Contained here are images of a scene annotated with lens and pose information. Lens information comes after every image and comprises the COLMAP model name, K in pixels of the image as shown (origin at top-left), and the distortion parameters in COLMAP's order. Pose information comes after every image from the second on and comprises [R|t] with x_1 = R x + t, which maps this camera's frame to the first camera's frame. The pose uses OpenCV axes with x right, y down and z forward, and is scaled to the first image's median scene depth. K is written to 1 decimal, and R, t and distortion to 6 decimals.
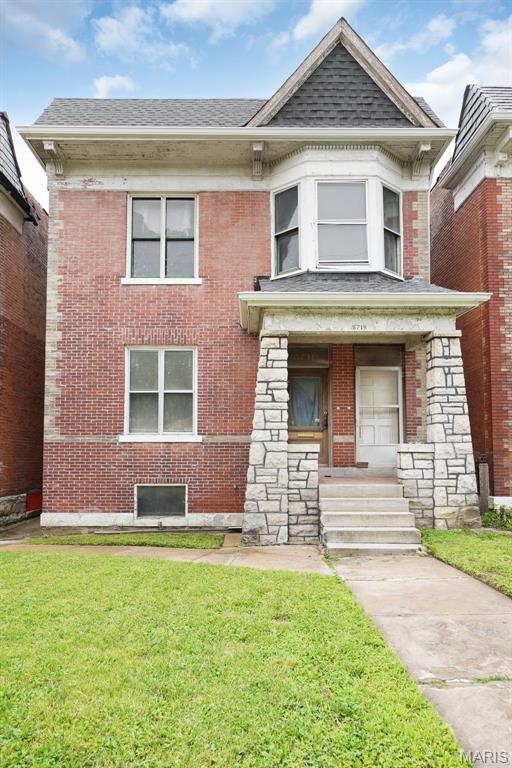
lens RADIAL K [[538.9, 0, 256.0], [0, 538.9, 384.0], [0, 0, 1]] dist [0.003712, 0.000266]
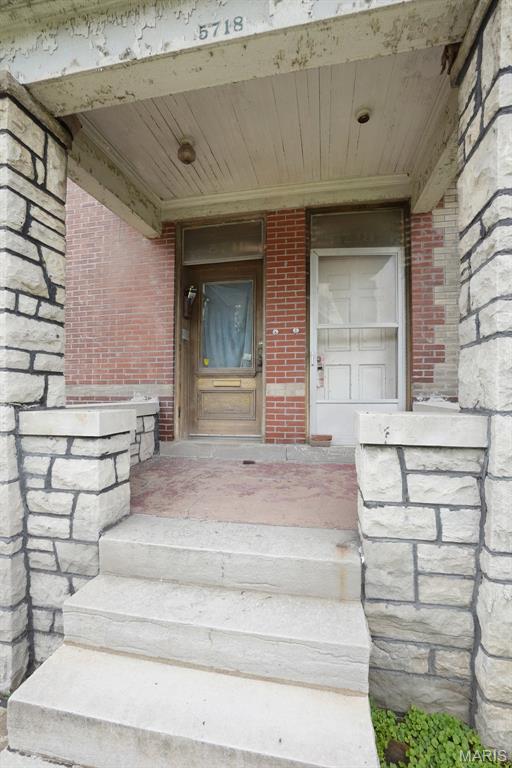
lens RADIAL K [[363.4, 0, 256.0], [0, 363.4, 384.0], [0, 0, 1]] dist [-0.073595, 0.028276]
pose [[0.980925, -0.006421, -0.194283, 0.249522], [0.025995, 0.994811, 0.098366, 0.074481], [0.192643, -0.101540, 0.976001, 0.799864]]
